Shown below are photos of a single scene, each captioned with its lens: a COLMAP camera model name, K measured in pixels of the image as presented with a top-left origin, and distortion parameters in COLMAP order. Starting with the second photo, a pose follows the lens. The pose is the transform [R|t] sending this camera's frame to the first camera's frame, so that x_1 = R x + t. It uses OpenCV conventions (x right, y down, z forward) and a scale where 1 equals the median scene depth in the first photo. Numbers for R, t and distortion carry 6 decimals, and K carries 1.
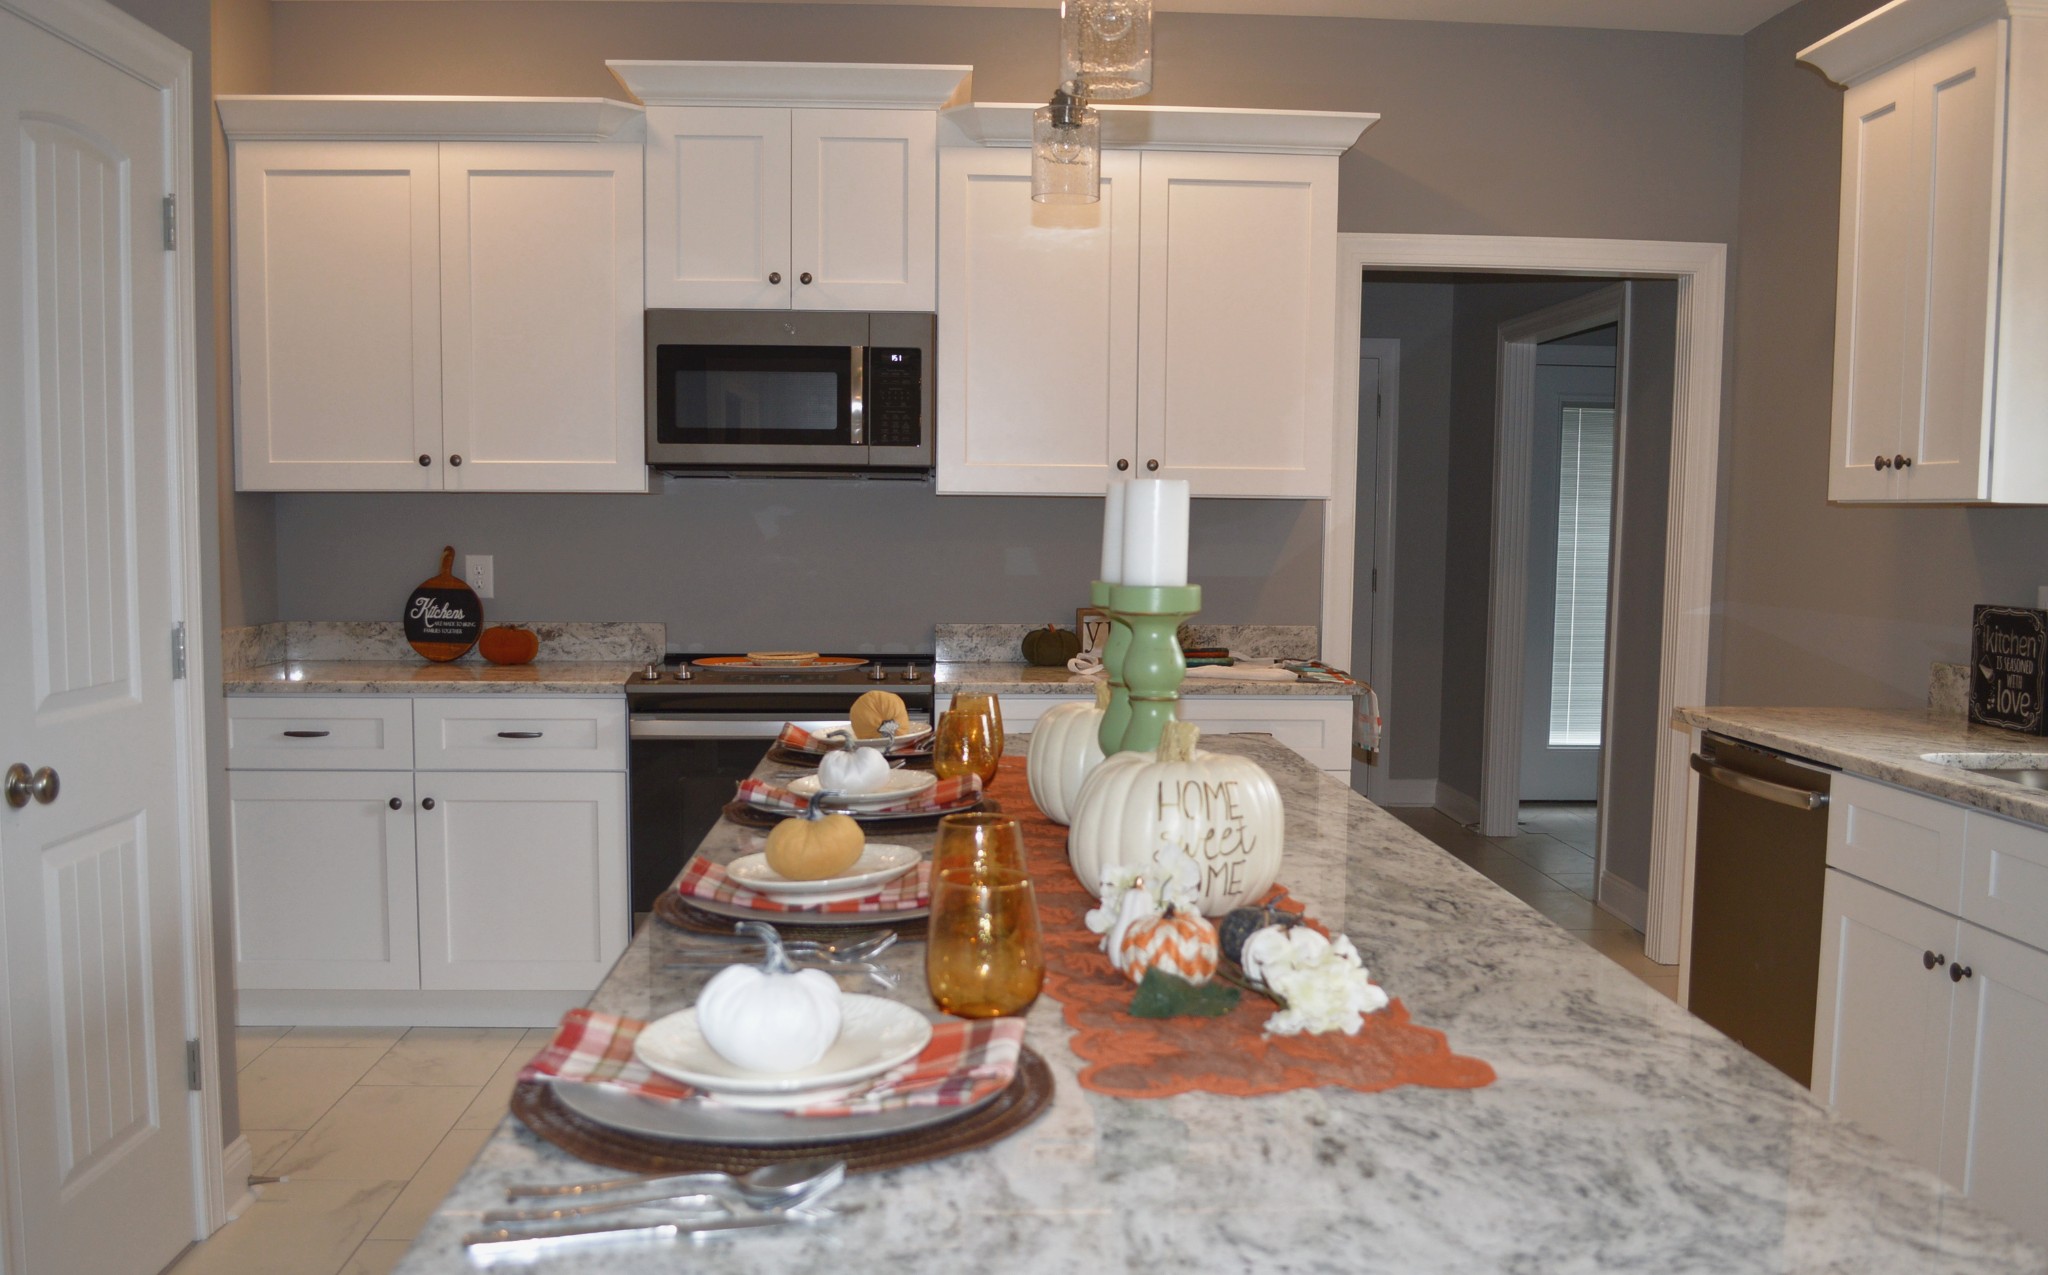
lens RADIAL K [[1789.8, 0, 1026.2], [0, 1789.8, 677.6], [0, 0, 1]] dist [-0.067922, 0.010315]
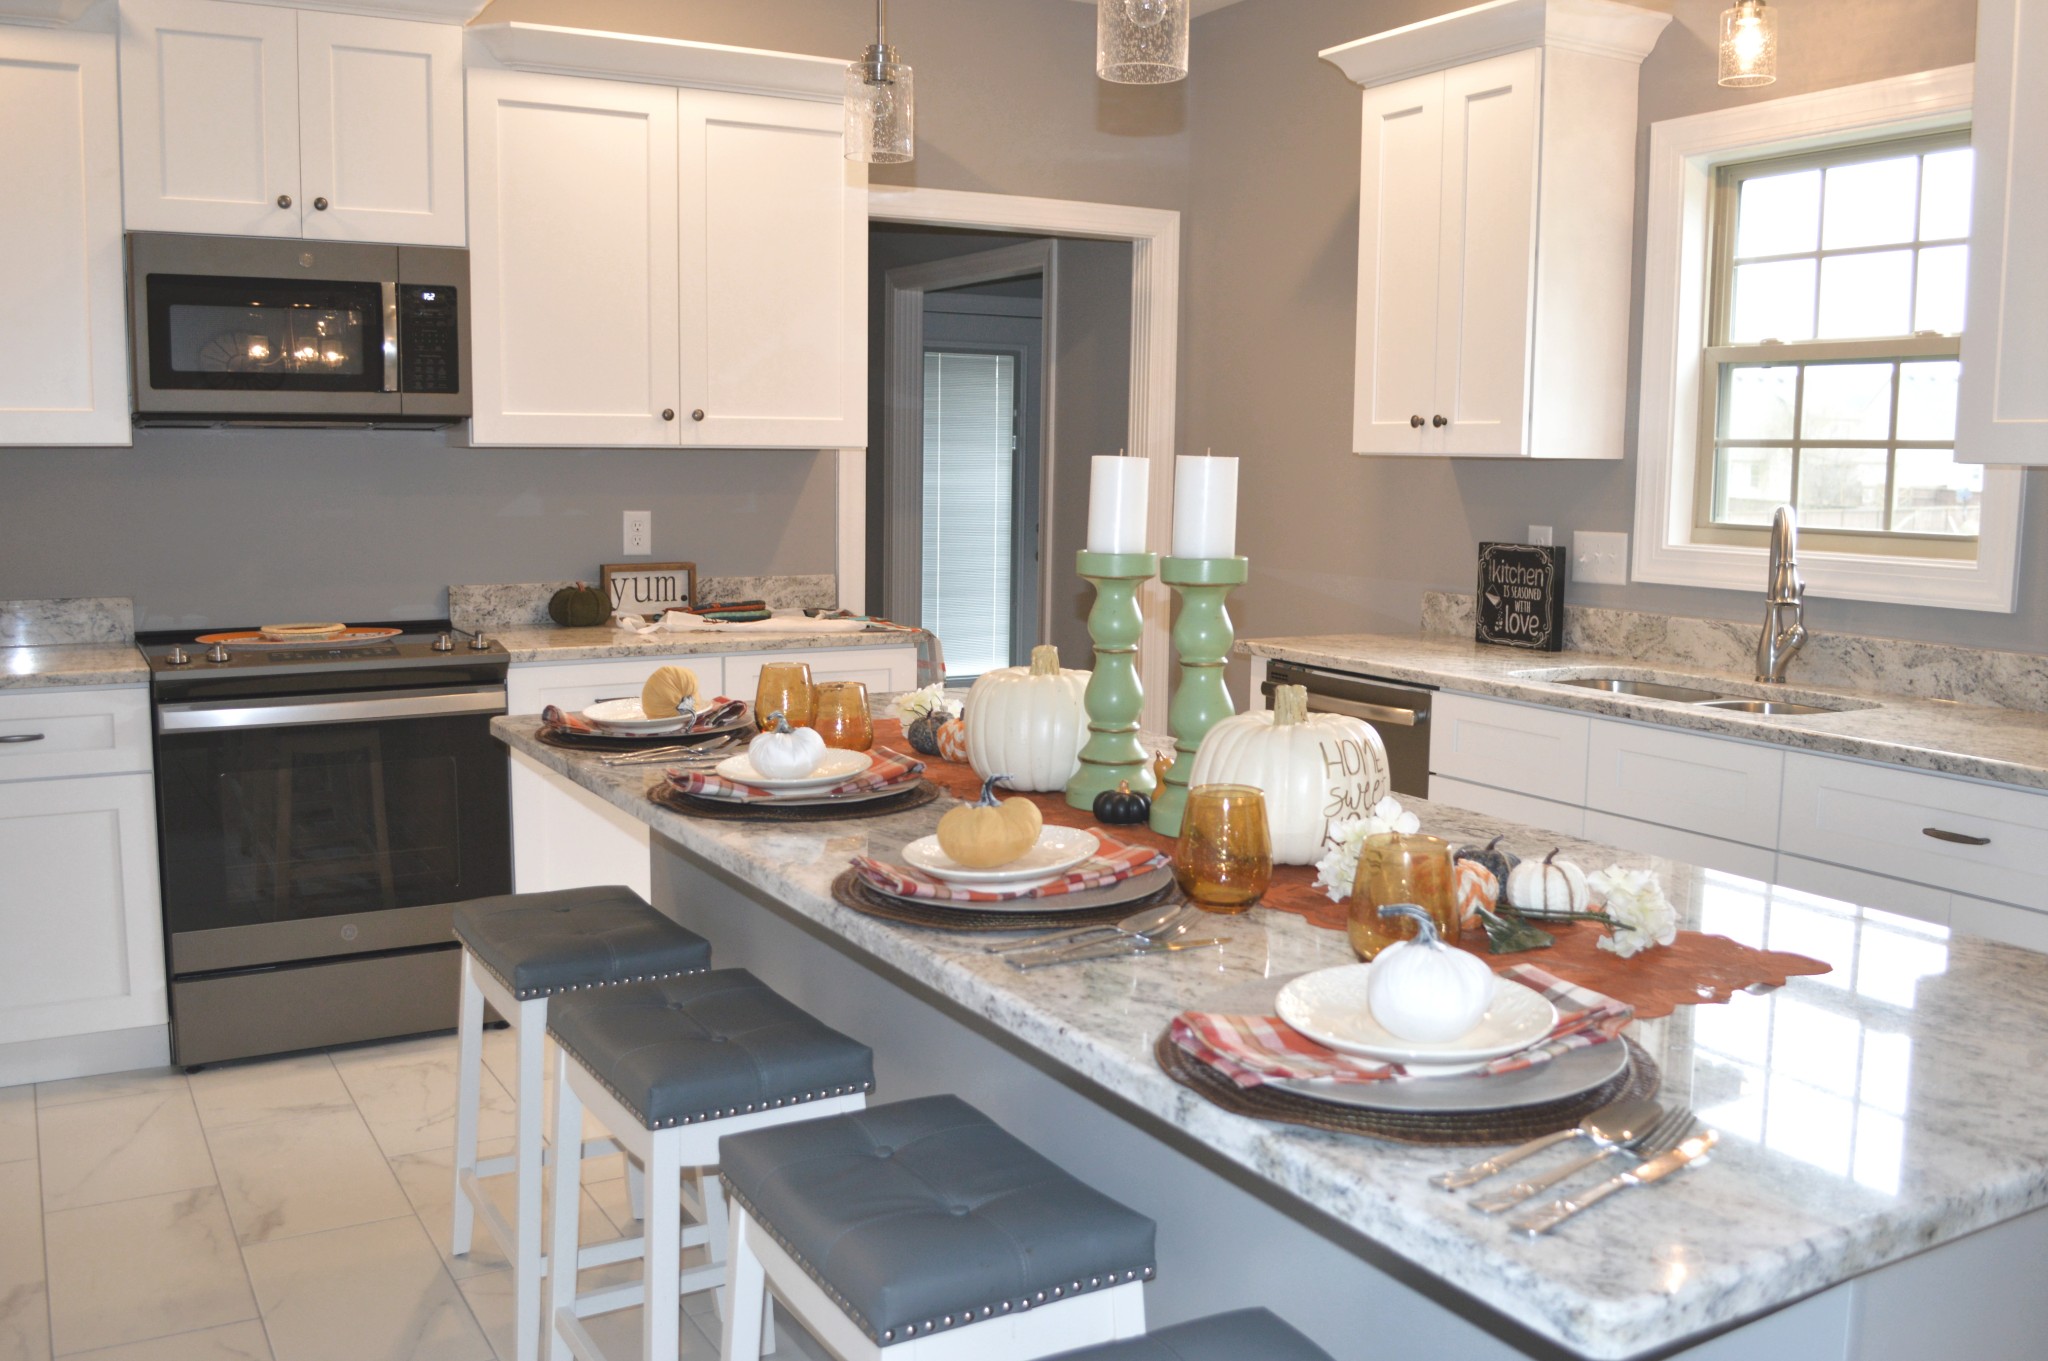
lens RADIAL K [[1815.8, 0, 1024.0], [0, 1815.8, 680.5], [0, 0, 1]] dist [-0.058160, -0.010526]
pose [[0.895286, -0.056851, 0.441849, -0.220397], [0.040157, 0.998085, 0.047052, -0.014704], [-0.443678, -0.024382, 0.895855, 0.037830]]
